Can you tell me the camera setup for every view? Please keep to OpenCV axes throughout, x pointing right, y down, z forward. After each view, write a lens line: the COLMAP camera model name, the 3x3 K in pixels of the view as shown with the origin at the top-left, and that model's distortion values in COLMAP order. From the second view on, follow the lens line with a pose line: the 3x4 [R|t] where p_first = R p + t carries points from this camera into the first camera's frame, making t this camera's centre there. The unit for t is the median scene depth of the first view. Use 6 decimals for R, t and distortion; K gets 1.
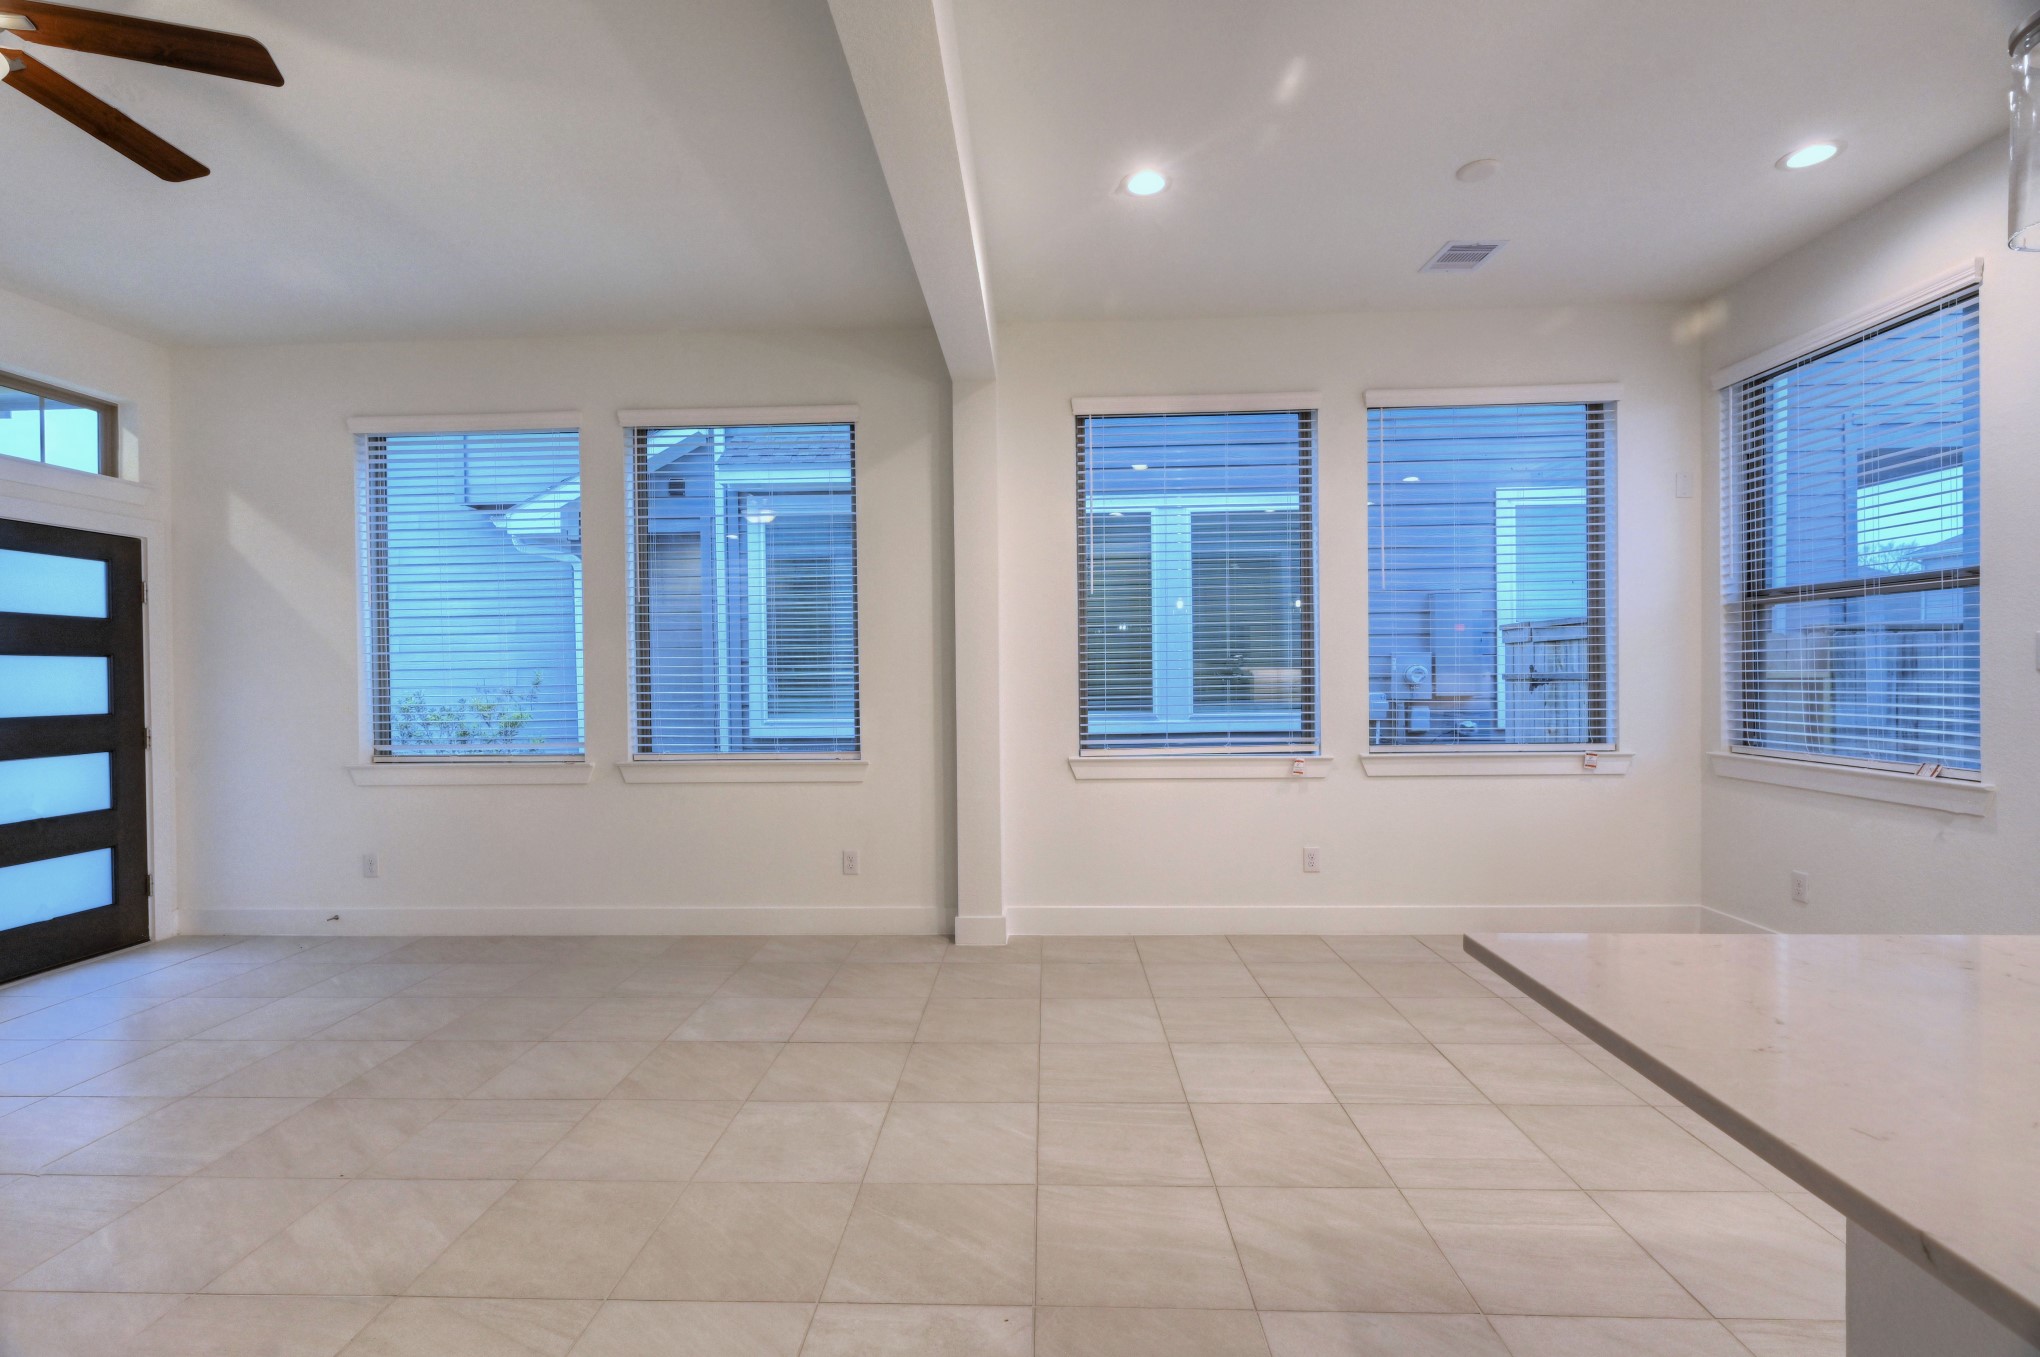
lens RADIAL K [[926.0, 0, 1001.9], [0, 926.0, 681.4], [0, 0, 1]] dist [0.004105, 0.000400]
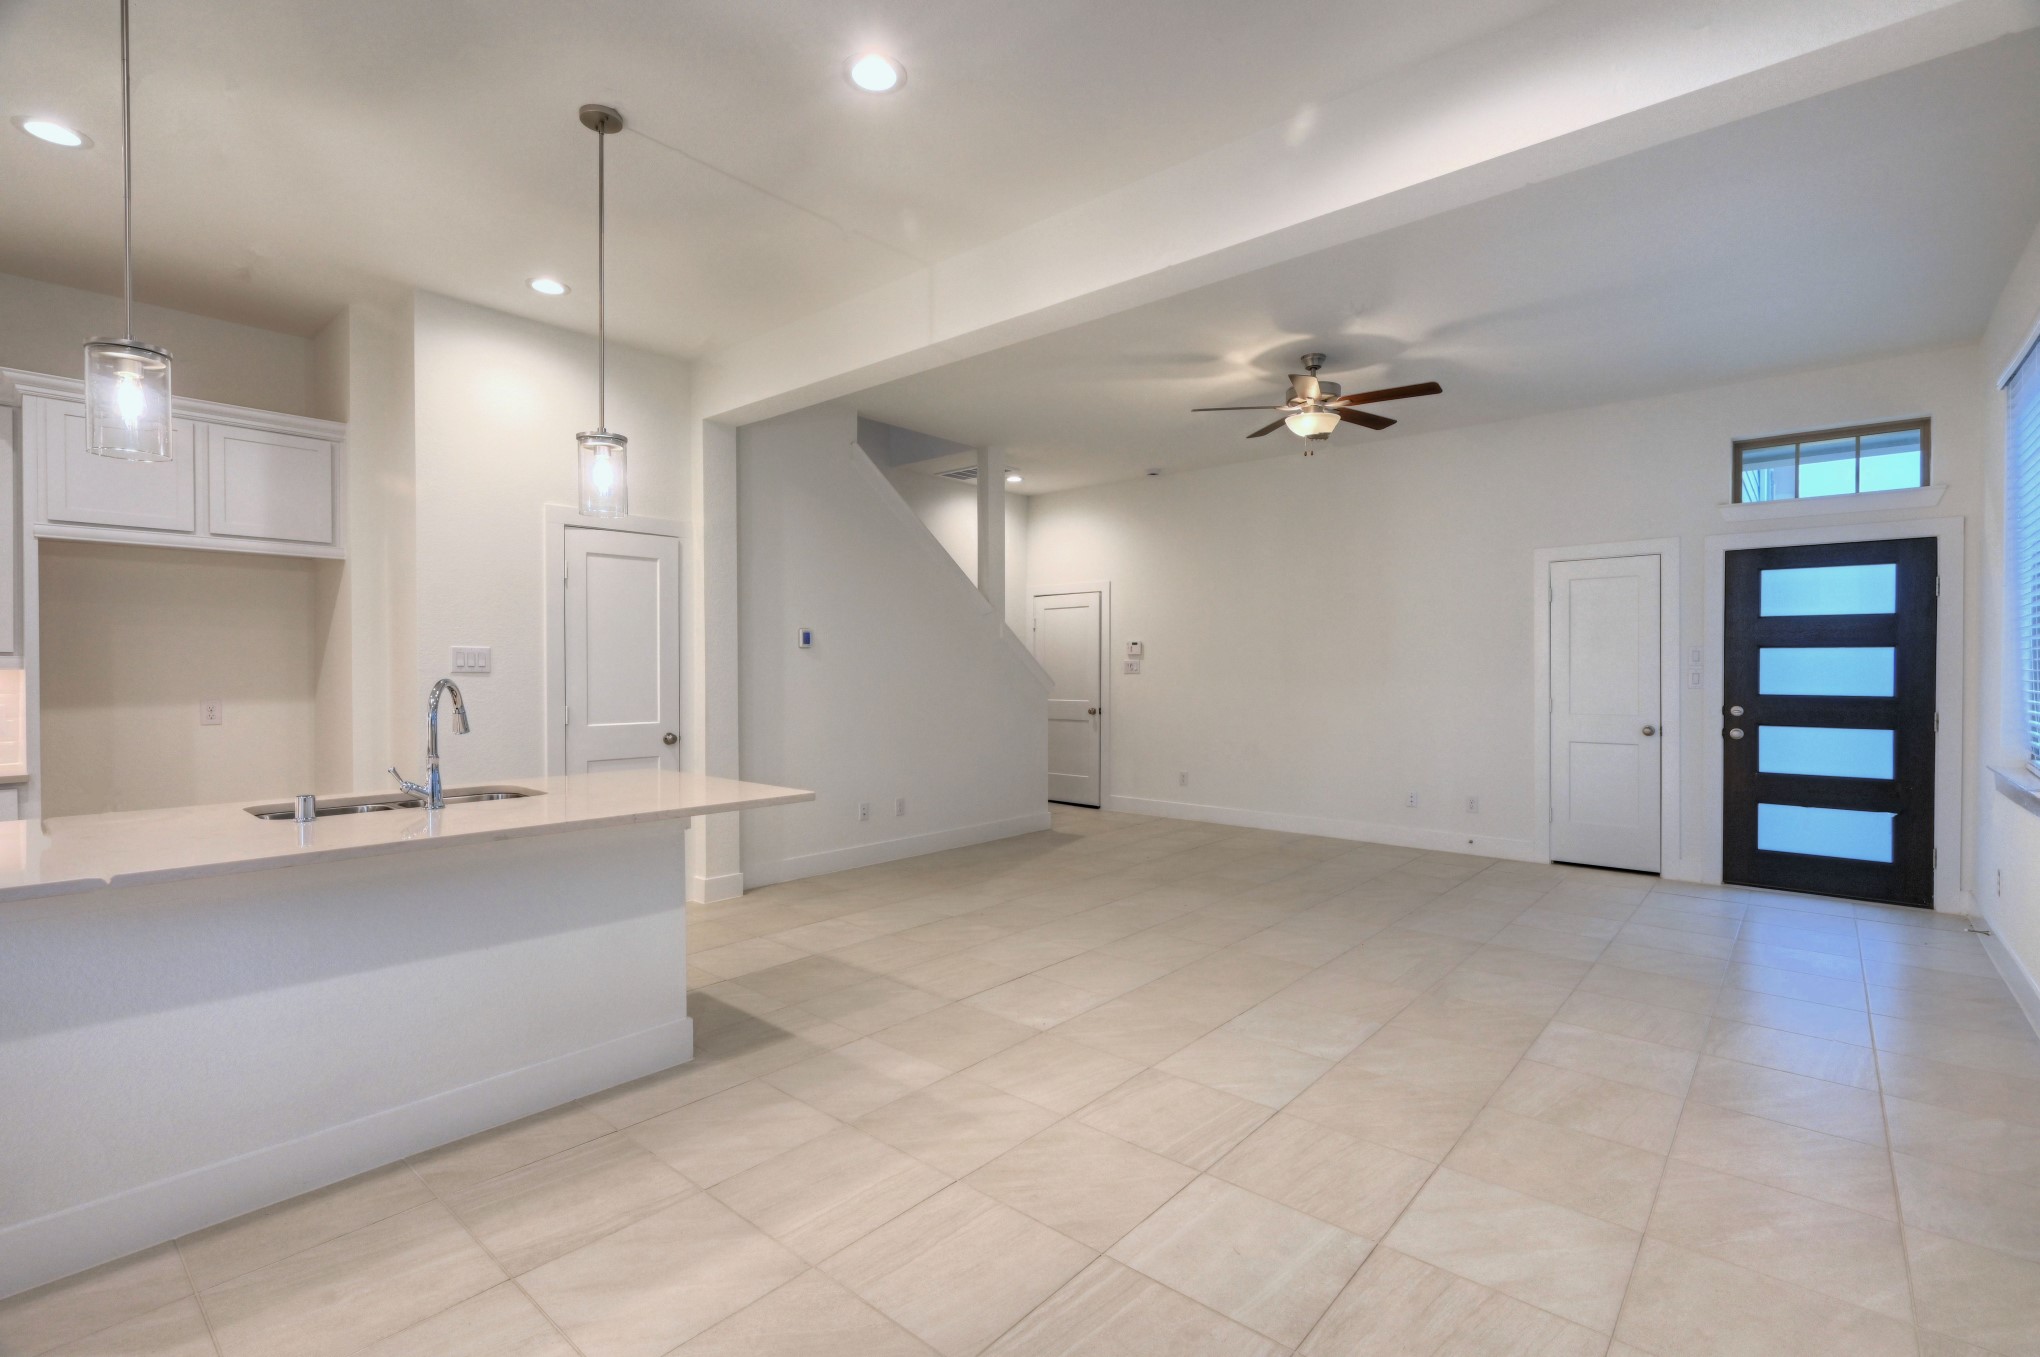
lens RADIAL K [[922.1, 0, 1020.3], [0, 922.1, 677.1], [0, 0, 1]] dist [-0.002480, 0.001461]
pose [[-0.611401, 0.021247, -0.791036, 0.626368], [-0.000731, 0.999624, 0.027414, -0.020564], [0.791321, 0.017339, -0.611155, 0.885509]]
